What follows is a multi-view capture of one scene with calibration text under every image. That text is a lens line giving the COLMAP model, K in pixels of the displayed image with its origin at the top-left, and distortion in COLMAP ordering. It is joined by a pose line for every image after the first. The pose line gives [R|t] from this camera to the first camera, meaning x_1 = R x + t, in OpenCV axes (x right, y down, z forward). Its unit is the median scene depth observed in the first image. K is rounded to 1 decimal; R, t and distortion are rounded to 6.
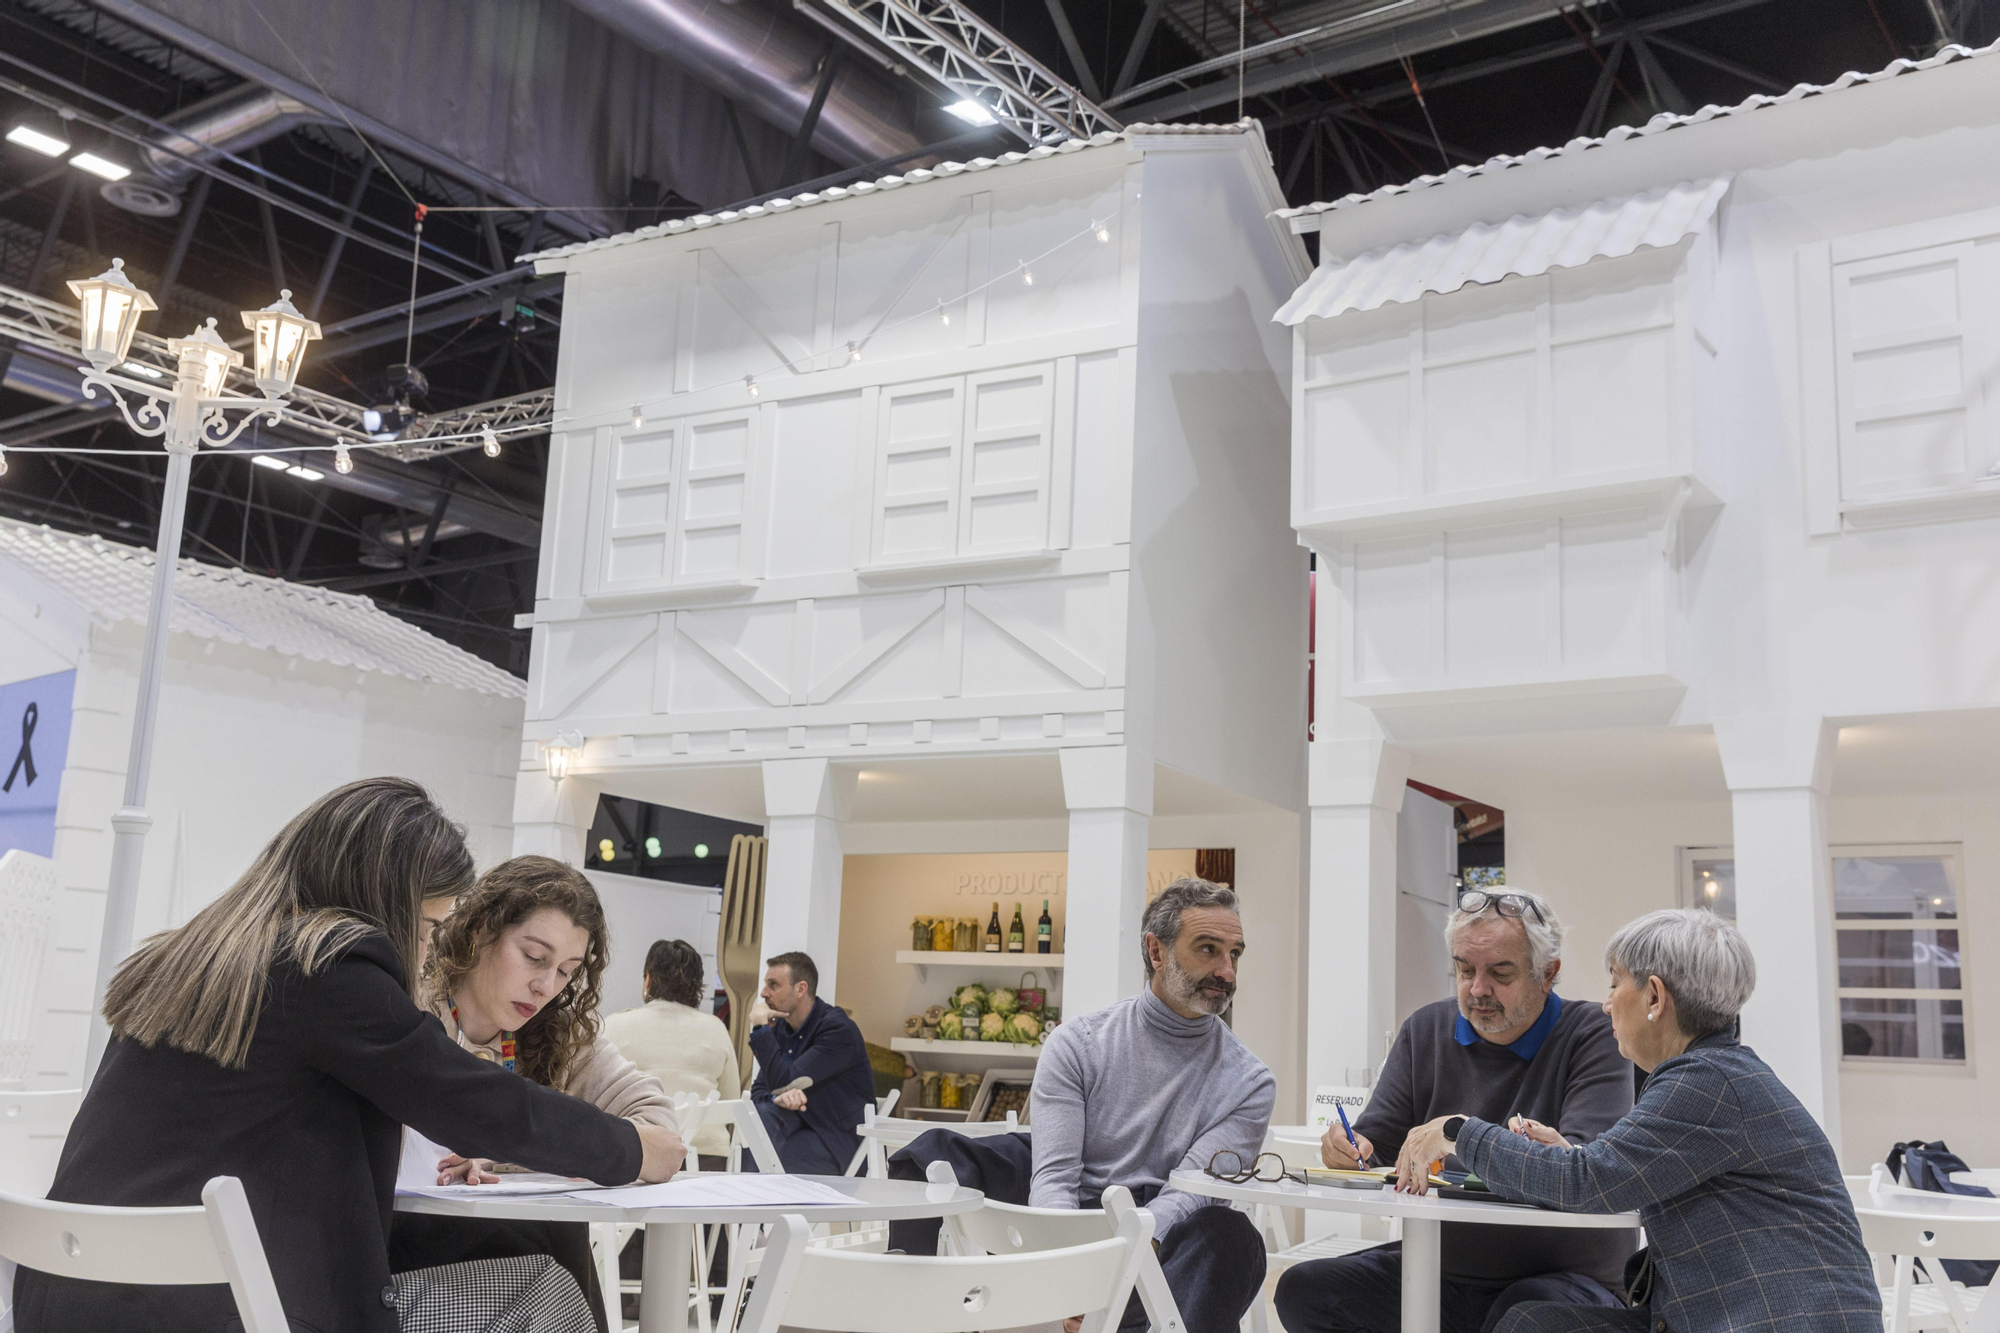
lens RADIAL K [[1952.4, 0, 1000.0], [0, 1952.4, 666.5], [0, 0, 1]] dist [0.010336, -0.007137]
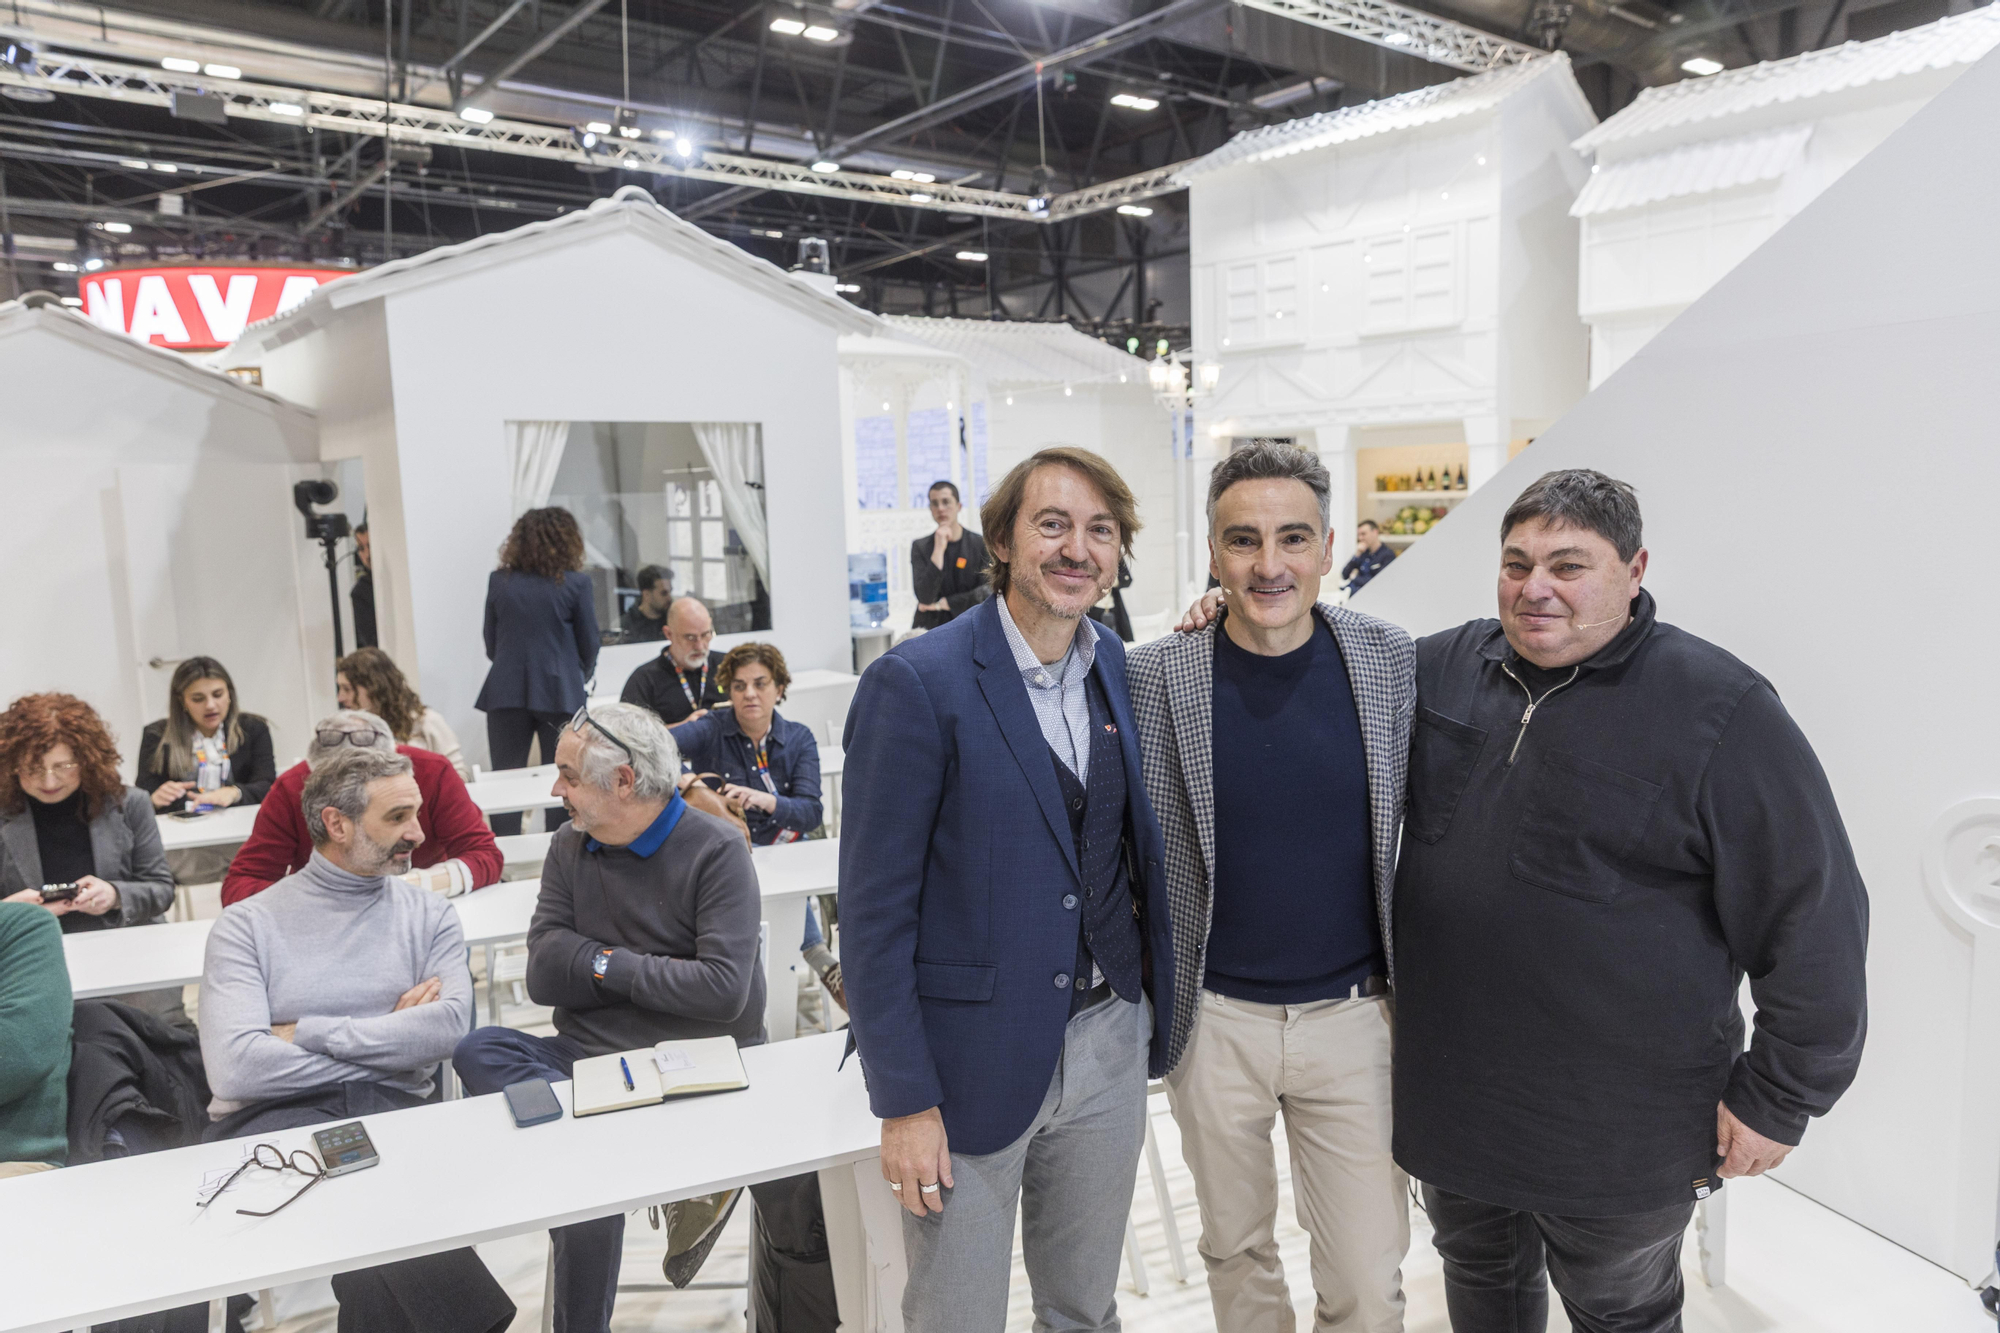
lens RADIAL K [[1328.4, 0, 1000.0], [0, 1328.4, 666.5], [0, 0, 1]] dist [0.003935, -0.000209]
pose [[0.962940, -0.042584, -0.266334, -0.074738], [0.126846, 0.942942, 0.307847, -0.192454], [0.238028, -0.330221, 0.913398, -0.500717]]
